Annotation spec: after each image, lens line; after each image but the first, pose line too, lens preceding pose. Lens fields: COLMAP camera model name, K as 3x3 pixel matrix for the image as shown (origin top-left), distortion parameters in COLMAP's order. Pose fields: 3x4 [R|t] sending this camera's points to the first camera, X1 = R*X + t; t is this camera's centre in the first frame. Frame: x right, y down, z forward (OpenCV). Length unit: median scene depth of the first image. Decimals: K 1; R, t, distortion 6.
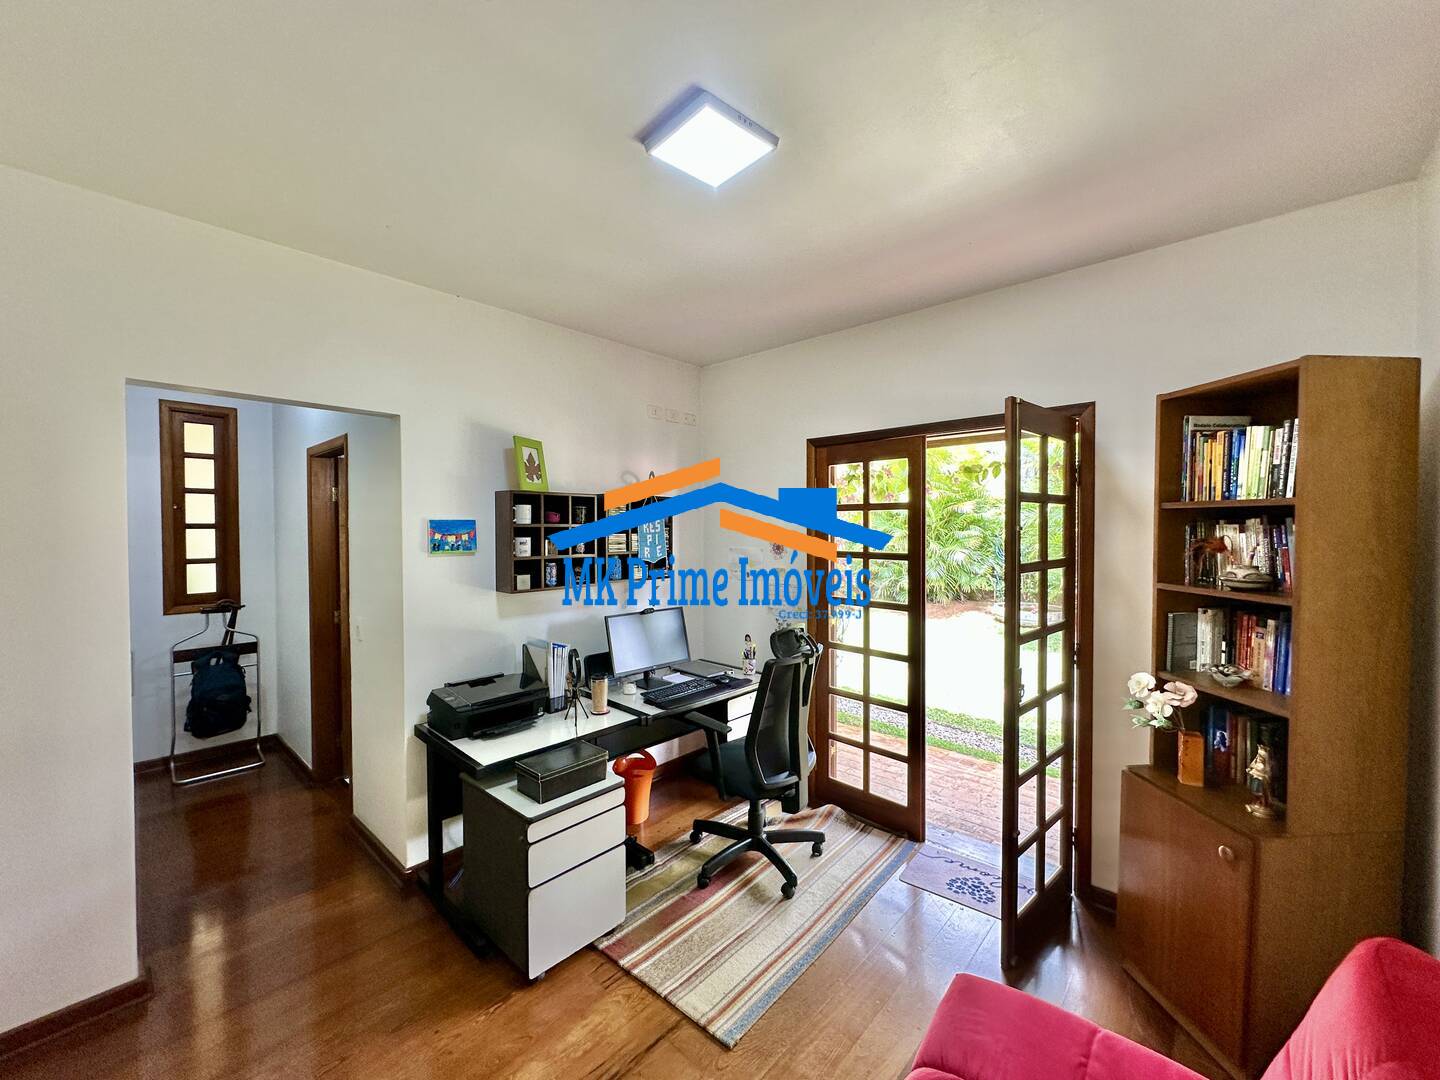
lens RADIAL K [[570.7, 0, 731.4], [0, 570.7, 539.3], [0, 0, 1]] dist [-0.007798, 0.000023]
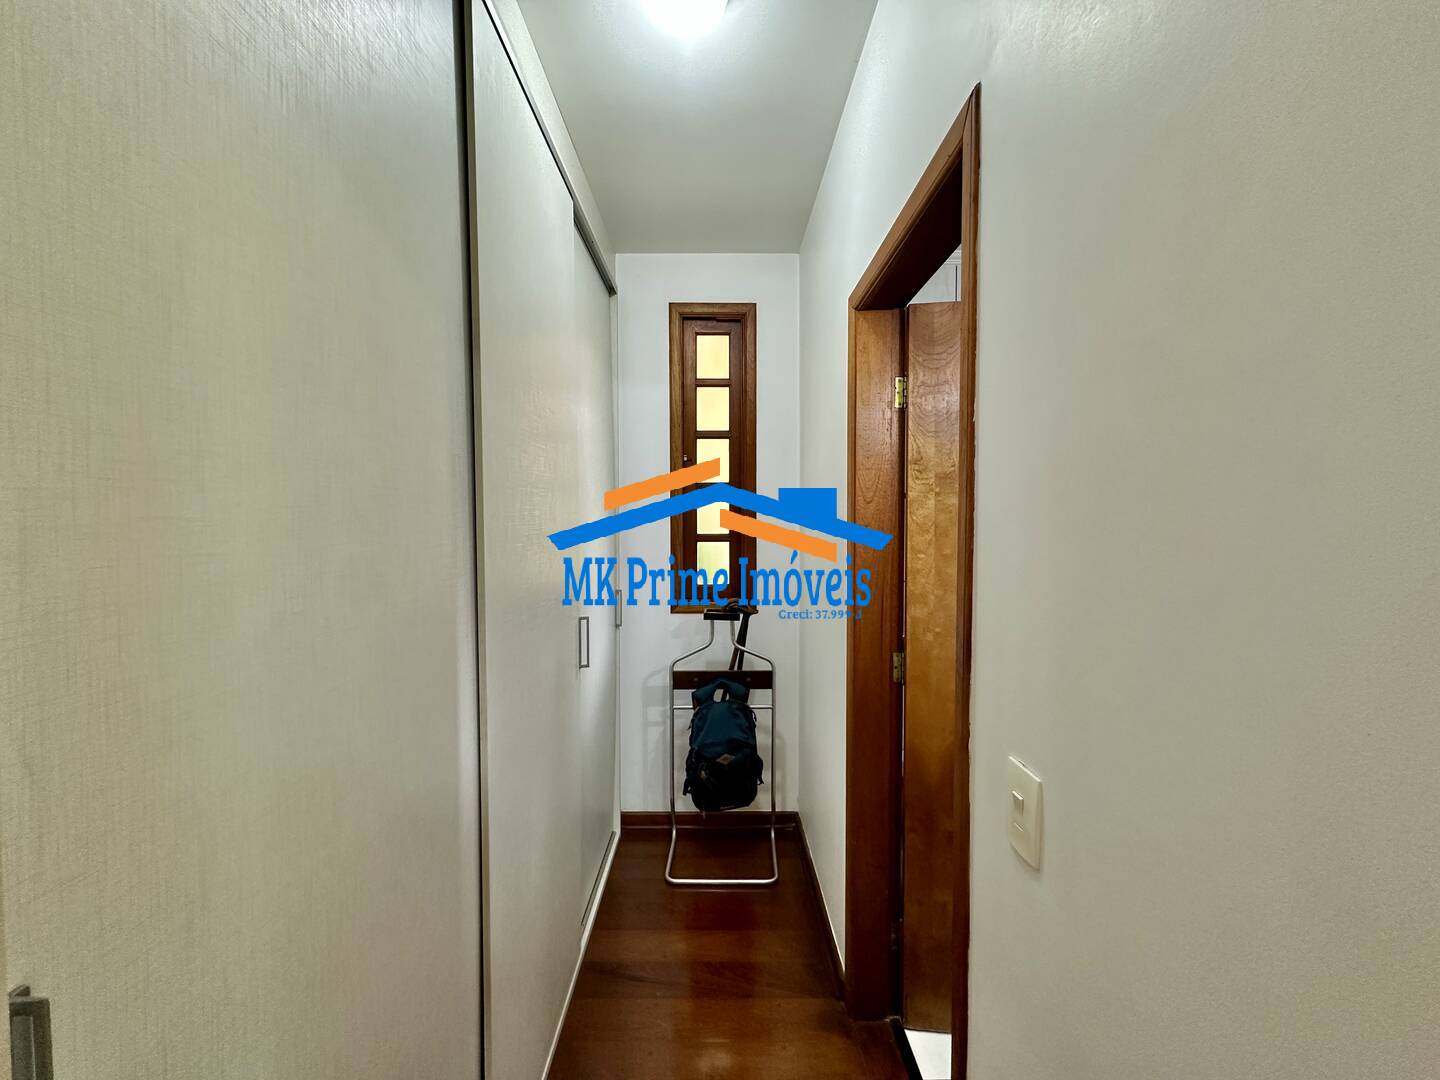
lens RADIAL K [[570.7, 0, 721.4], [0, 570.7, 538.6], [0, 0, 1]] dist [-0.007798, 0.000023]
pose [[0.669473, 0.023520, -0.742464, -0.430710], [-0.014102, 0.999721, 0.018954, 0.026753], [0.742702, -0.002219, 0.669618, 0.563062]]
